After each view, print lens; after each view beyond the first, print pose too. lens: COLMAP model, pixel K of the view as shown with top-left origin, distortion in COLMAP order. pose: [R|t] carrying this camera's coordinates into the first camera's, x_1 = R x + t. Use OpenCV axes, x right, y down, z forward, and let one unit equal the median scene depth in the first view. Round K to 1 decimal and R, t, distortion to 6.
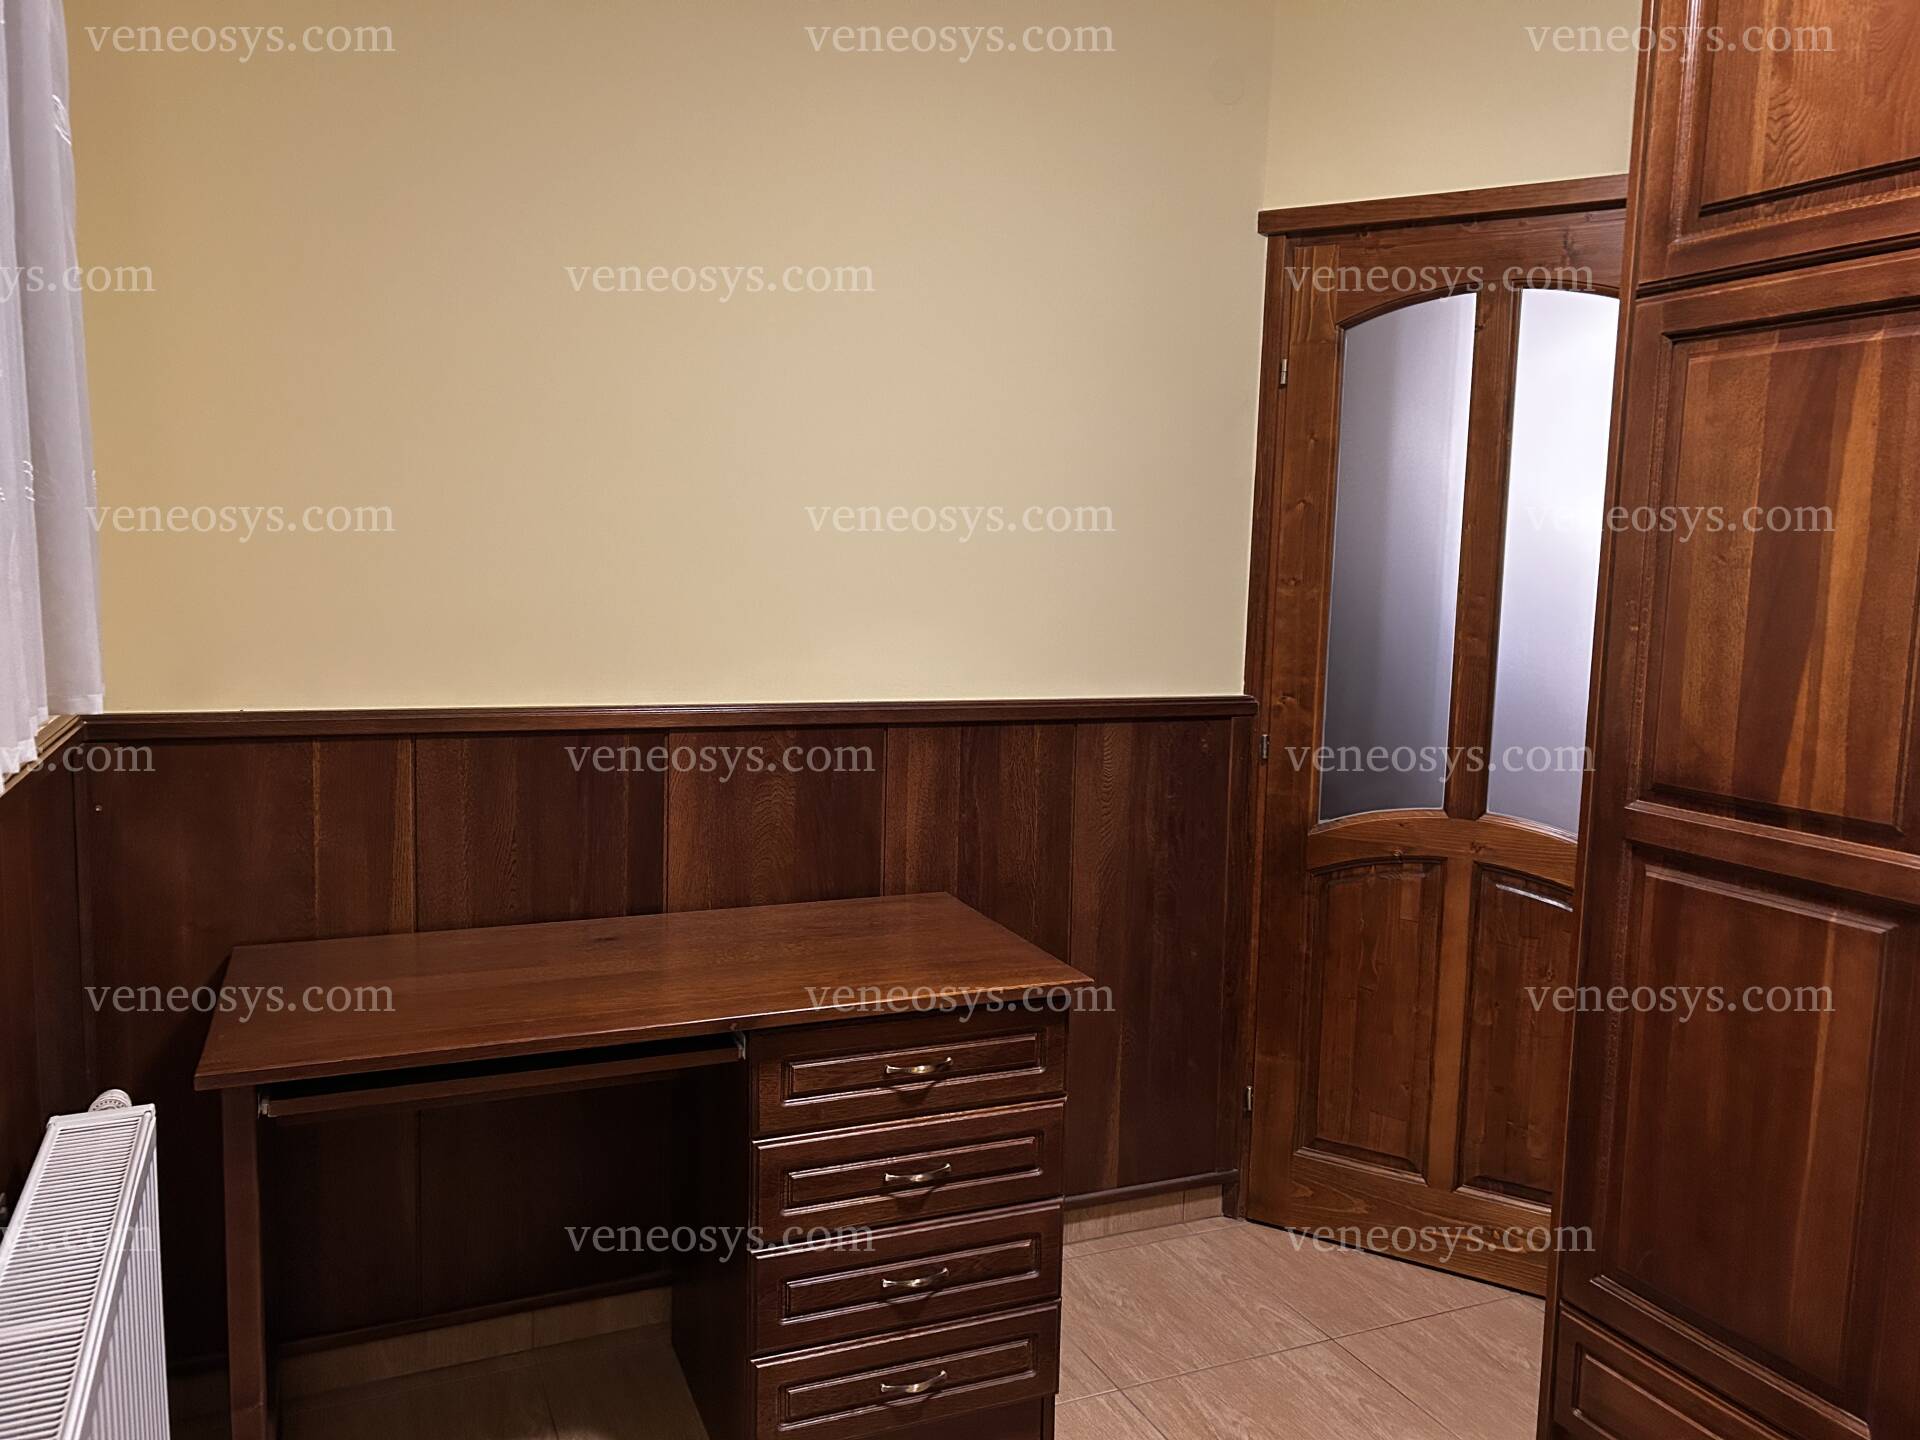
lens RADIAL K [[1447.1, 0, 954.5], [0, 1447.1, 722.5], [0, 0, 1]] dist [0.043178, -0.057928]
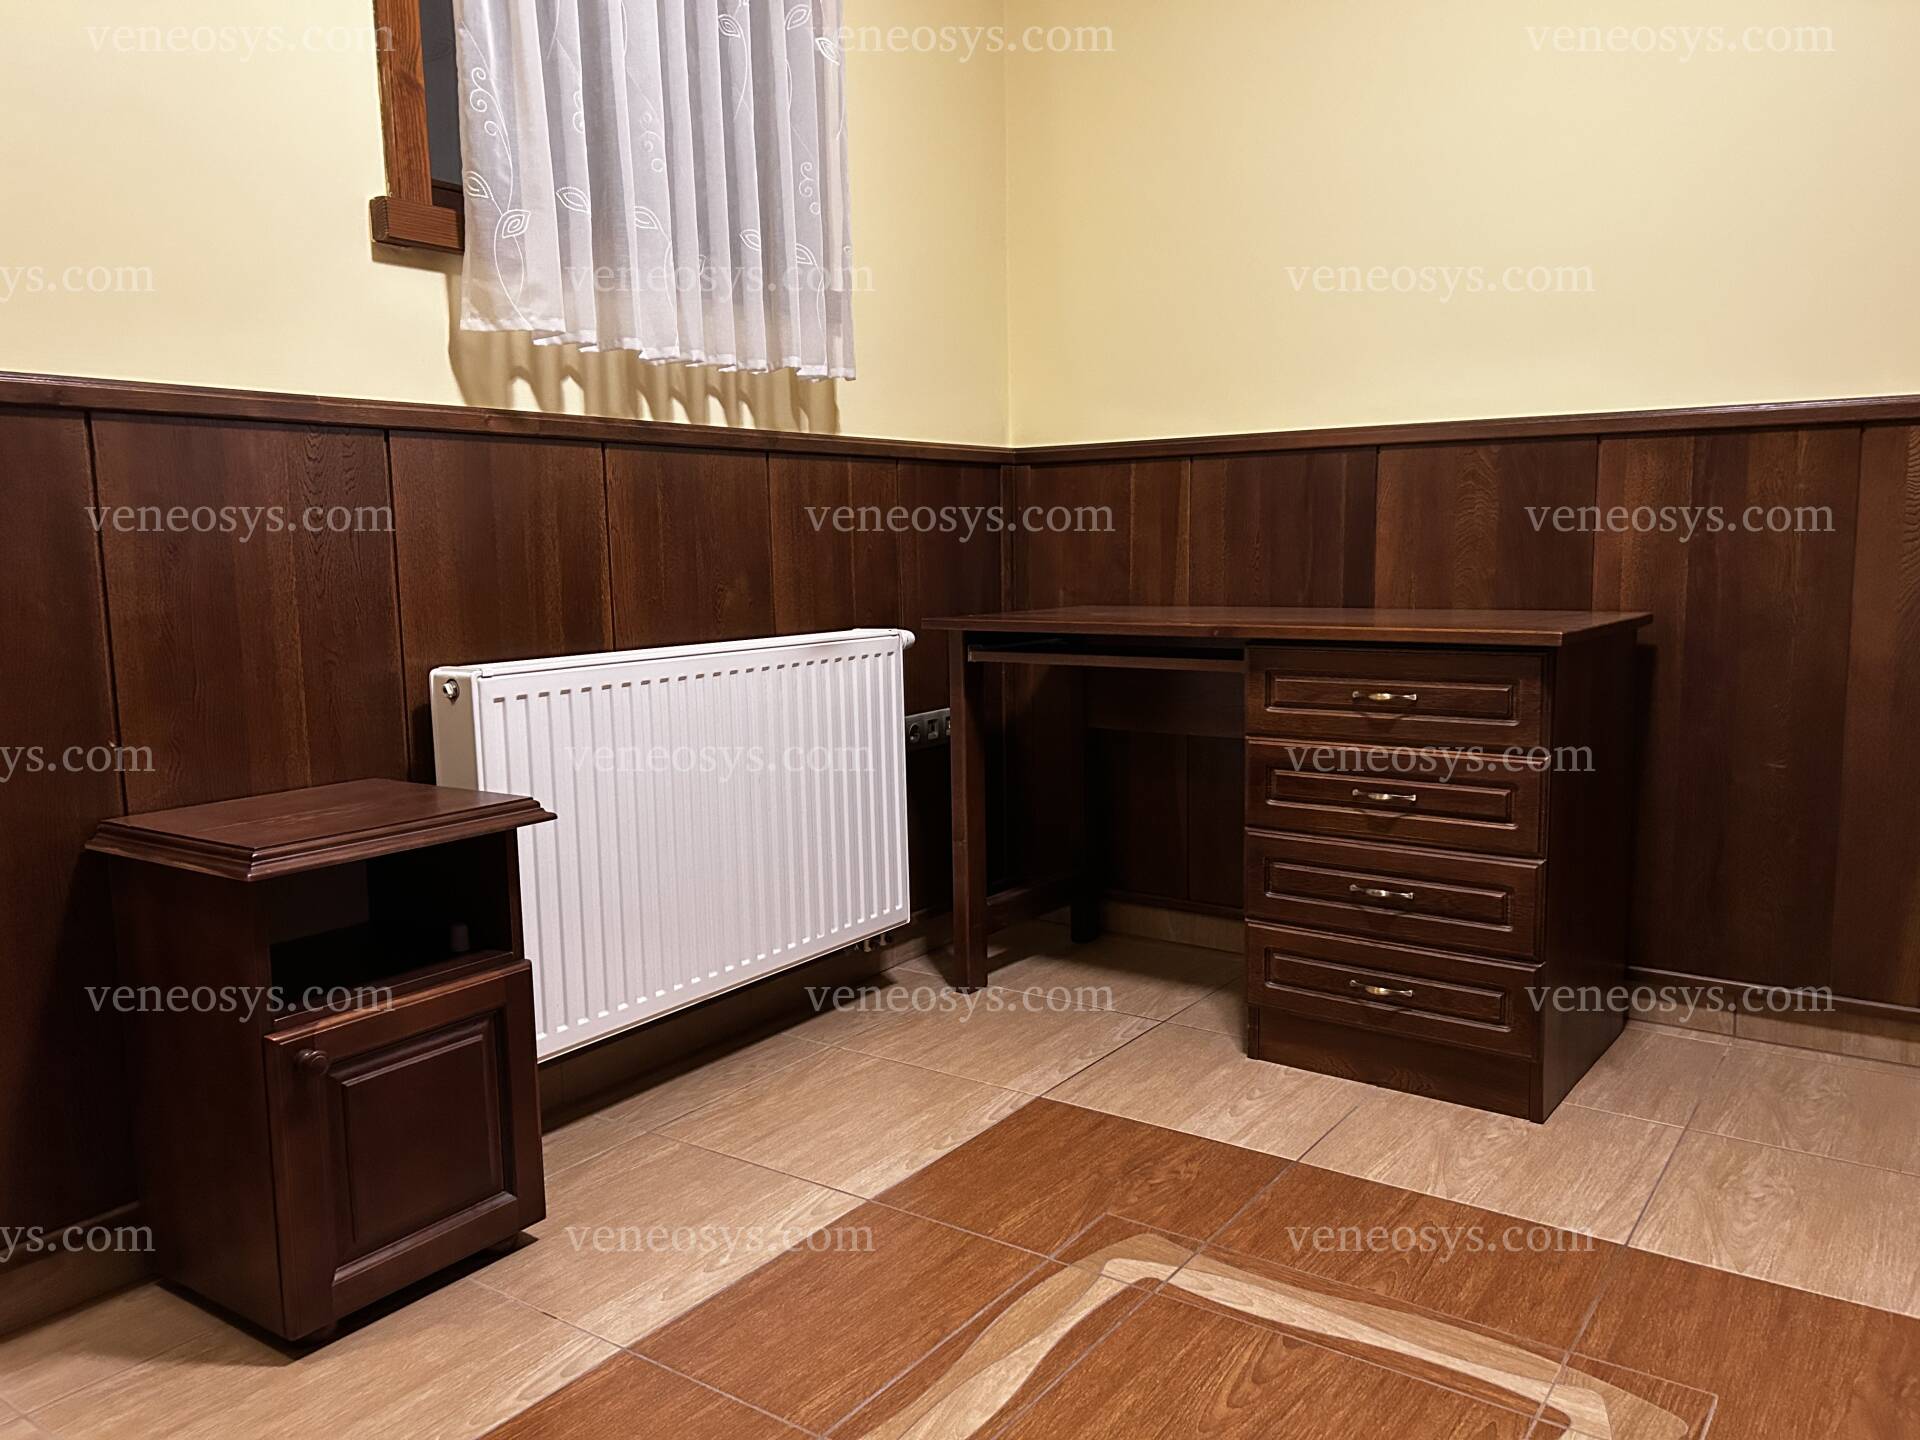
lens RADIAL K [[1447.1, 0, 952.5], [0, 1447.1, 733.9], [0, 0, 1]] dist [0.043178, -0.057928]
pose [[0.510627, 0.083269, -0.855761, 0.707584], [-0.067409, 0.996113, 0.056704, 0.210954], [0.857156, 0.028731, 0.514255, 0.141568]]
